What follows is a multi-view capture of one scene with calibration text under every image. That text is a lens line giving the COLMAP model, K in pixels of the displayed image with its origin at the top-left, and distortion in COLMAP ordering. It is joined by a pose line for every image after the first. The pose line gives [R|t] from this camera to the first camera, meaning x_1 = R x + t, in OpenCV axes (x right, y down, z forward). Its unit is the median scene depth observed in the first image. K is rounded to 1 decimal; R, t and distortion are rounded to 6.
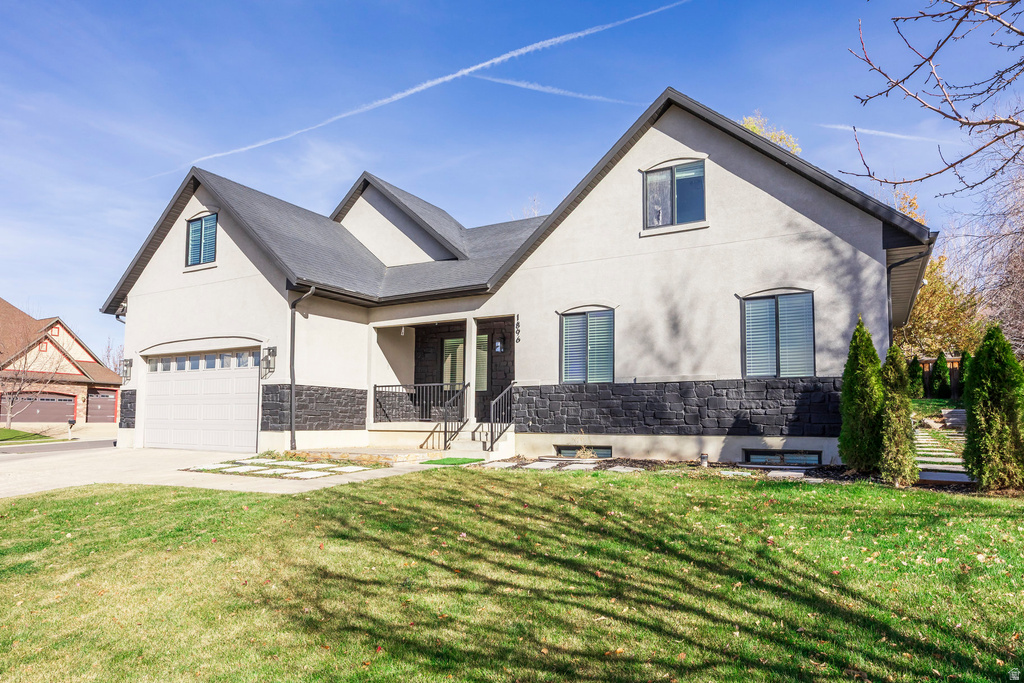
lens RADIAL K [[621.3, 0, 512.4], [0, 621.3, 379.7], [0, 0, 1]] dist [-0.008664, -0.000979]
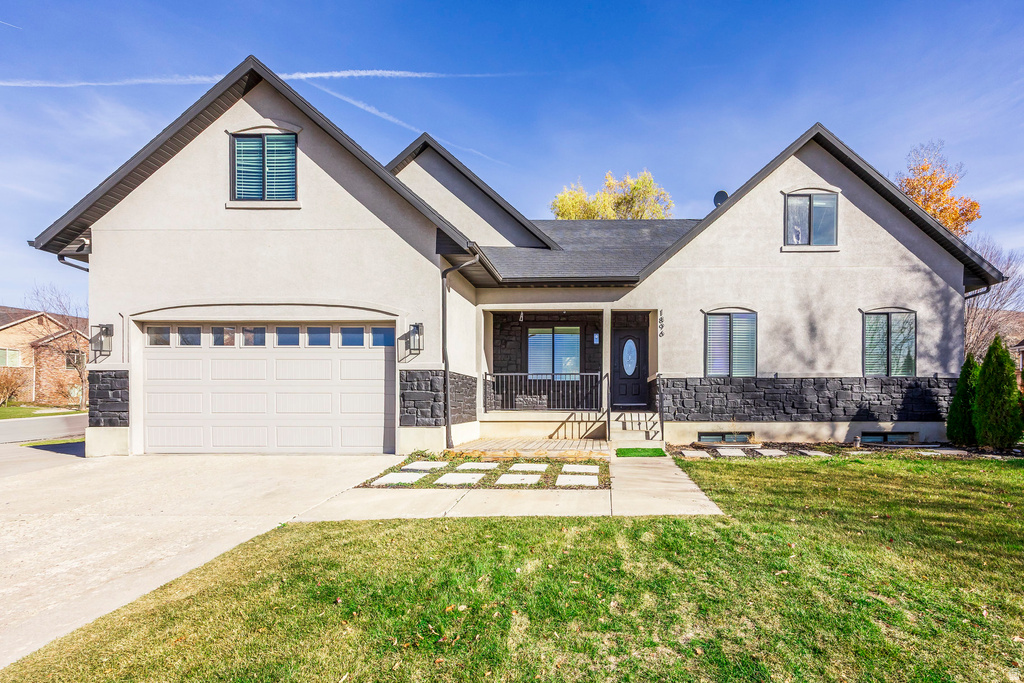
lens RADIAL K [[455.7, 0, 511.8], [0, 455.7, 400.4], [0, 0, 1]] dist [0.003744, 0.000592]
pose [[0.877651, -0.005085, 0.479273, -0.606577], [-0.027527, 0.997758, 0.060994, 0.008530], [-0.478508, -0.066724, 0.875544, 0.449201]]
